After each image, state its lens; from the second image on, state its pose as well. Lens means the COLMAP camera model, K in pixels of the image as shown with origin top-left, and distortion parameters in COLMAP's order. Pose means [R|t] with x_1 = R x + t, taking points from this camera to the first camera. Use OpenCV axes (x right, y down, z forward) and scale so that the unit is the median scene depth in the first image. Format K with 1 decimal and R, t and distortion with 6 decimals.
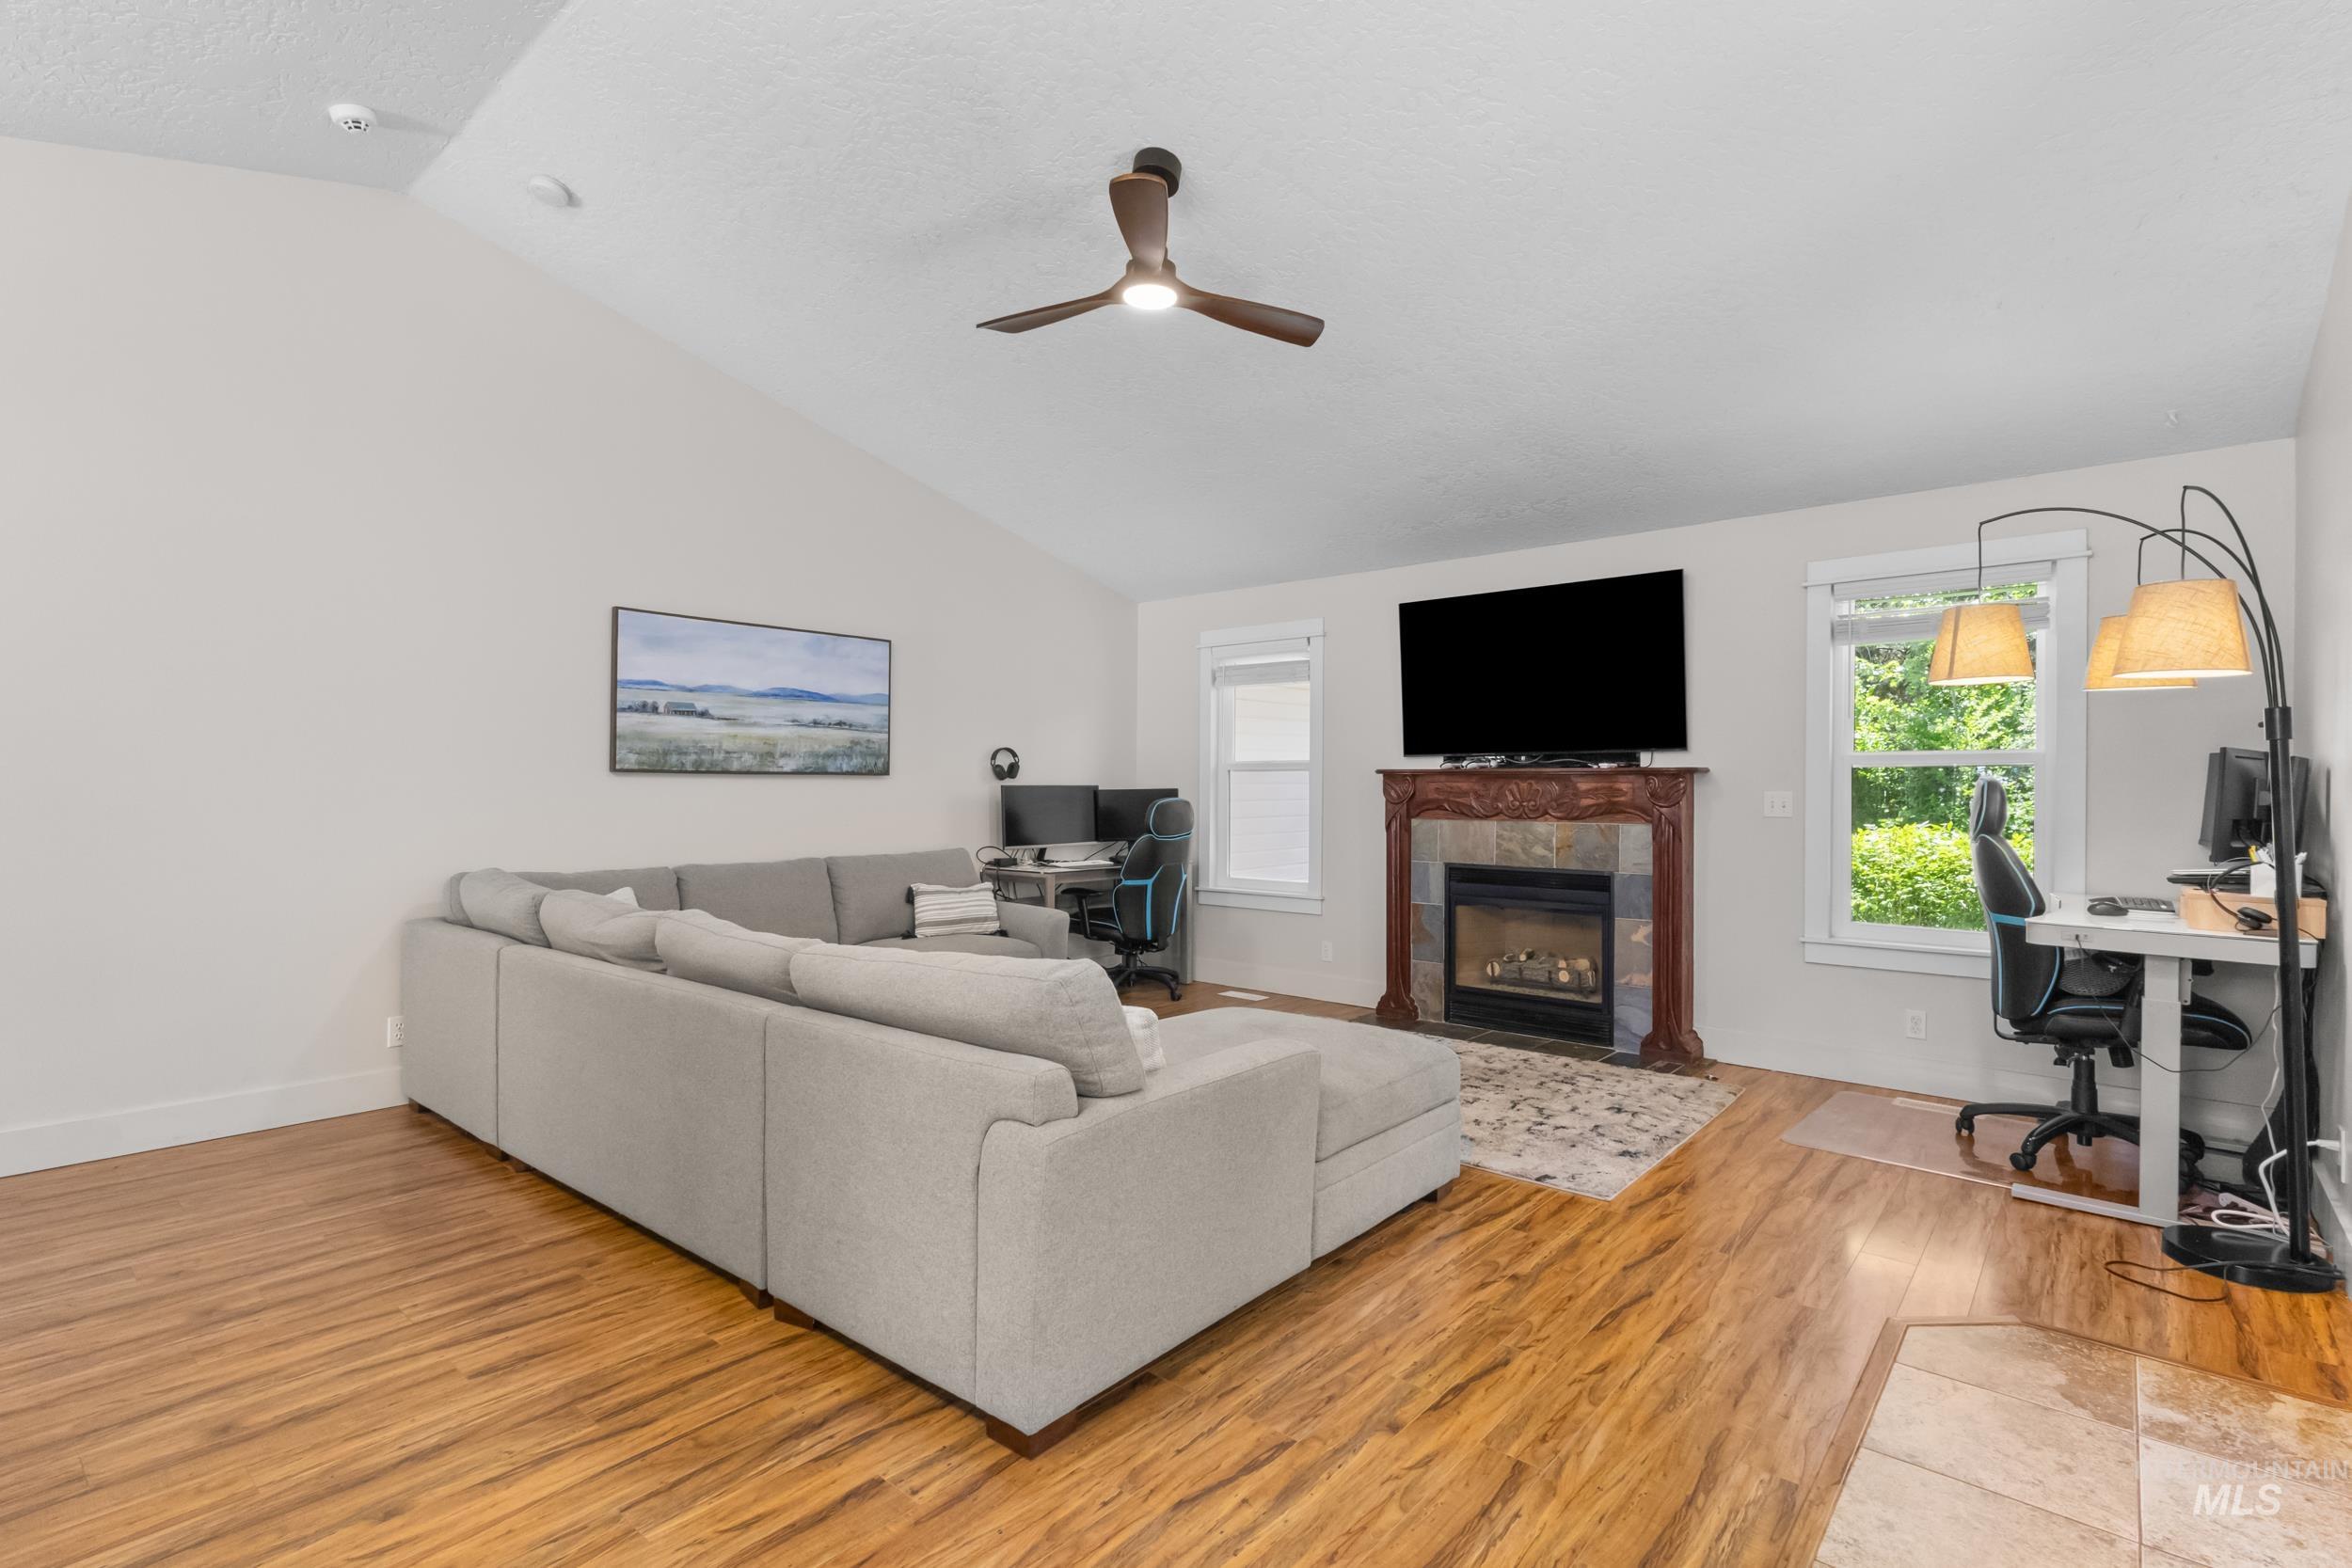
lens RADIAL K [[1095.6, 0, 1163.2], [0, 1095.6, 798.2], [0, 0, 1]] dist [0.002370, 0.002593]
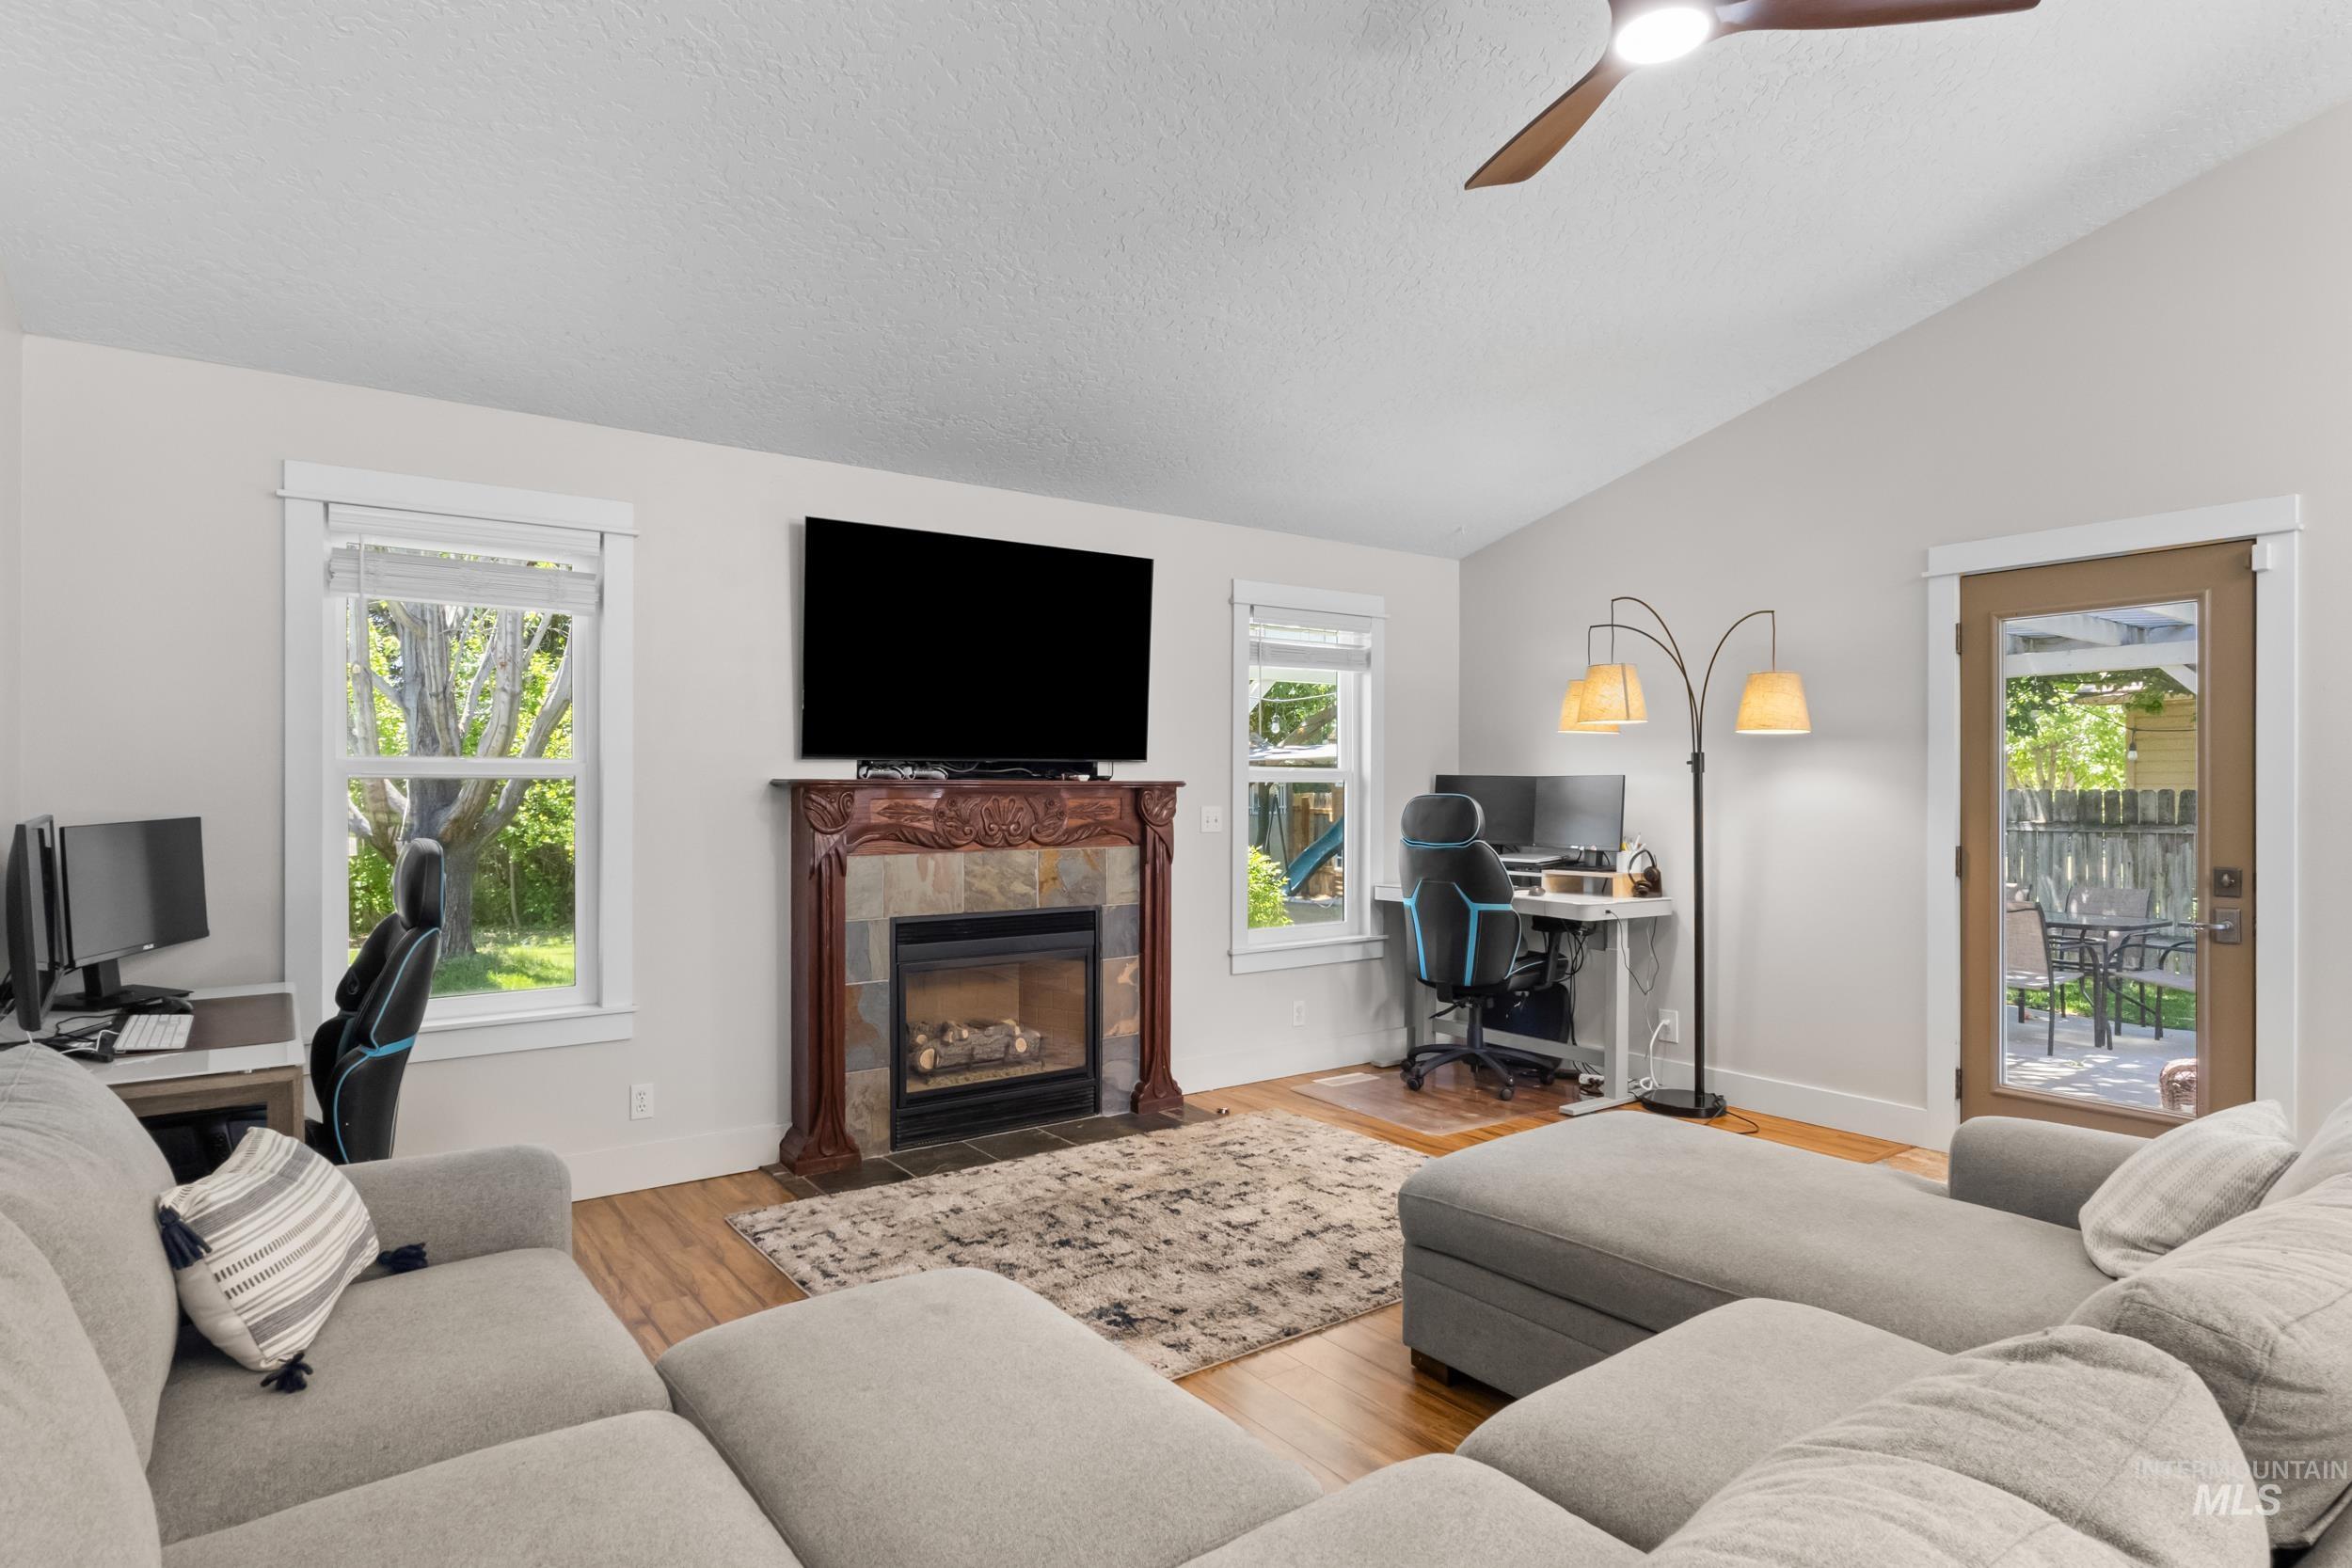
lens RADIAL K [[1276.2, 0, 1173.0], [0, 1276.2, 794.2], [0, 0, 1]] dist [0.000230, 0.003118]
pose [[0.225532, -0.009058, 0.974194, -0.529222], [0.011005, 0.999917, 0.006750, -0.023485], [-0.974174, 0.009198, 0.225613, 0.732809]]
